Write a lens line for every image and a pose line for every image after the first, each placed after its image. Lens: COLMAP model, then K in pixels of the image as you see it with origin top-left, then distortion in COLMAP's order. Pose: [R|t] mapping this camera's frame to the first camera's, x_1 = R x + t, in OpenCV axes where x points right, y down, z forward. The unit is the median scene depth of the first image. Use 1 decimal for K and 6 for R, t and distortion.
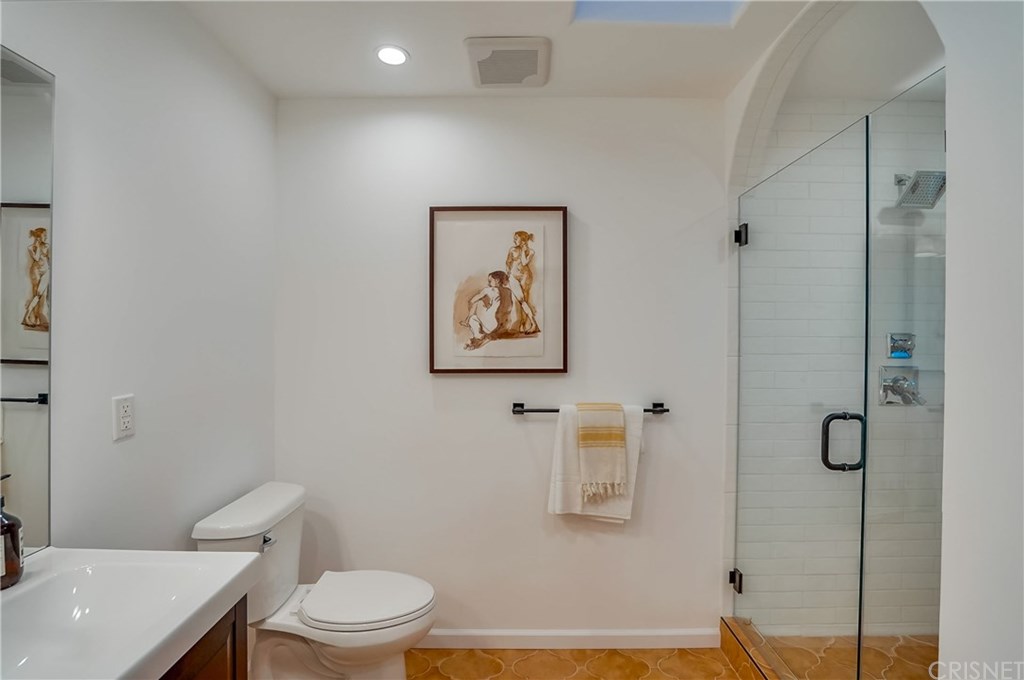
lens RADIAL K [[480.6, 0, 512.0], [0, 480.6, 340.0], [0, 0, 1]] dist [-0.055570, 0.025910]
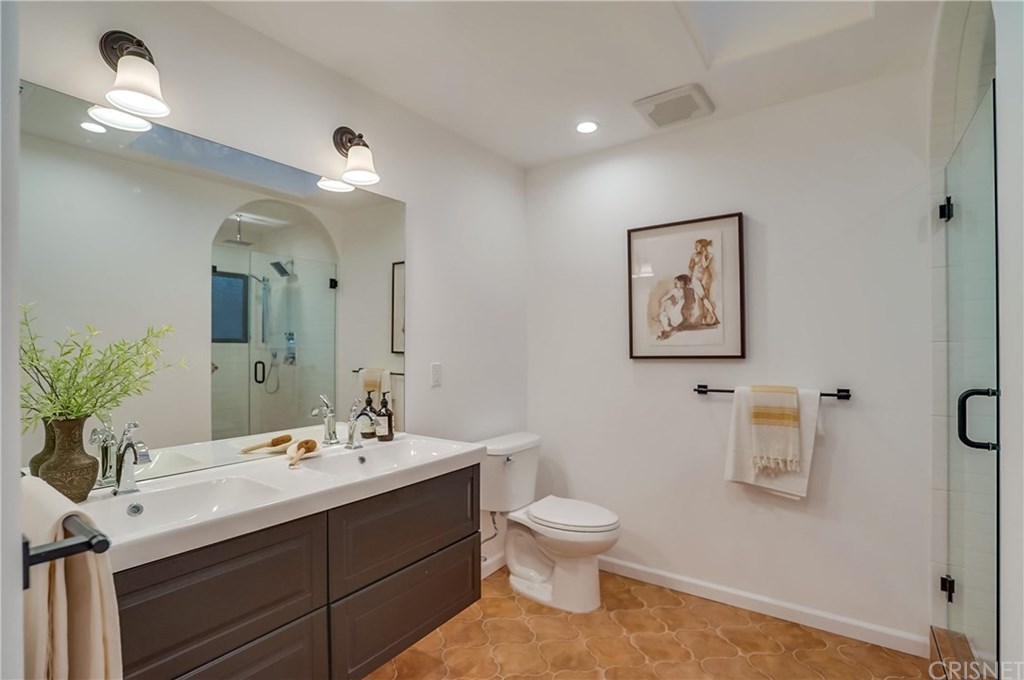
lens RADIAL K [[480.6, 0, 512.0], [0, 480.6, 340.0], [0, 0, 1]] dist [-0.055570, 0.025910]
pose [[0.813696, -0.020548, -0.580927, 0.316939], [0.006590, 0.999637, -0.026127, 0.049718], [0.581253, 0.017431, 0.813536, -0.224665]]
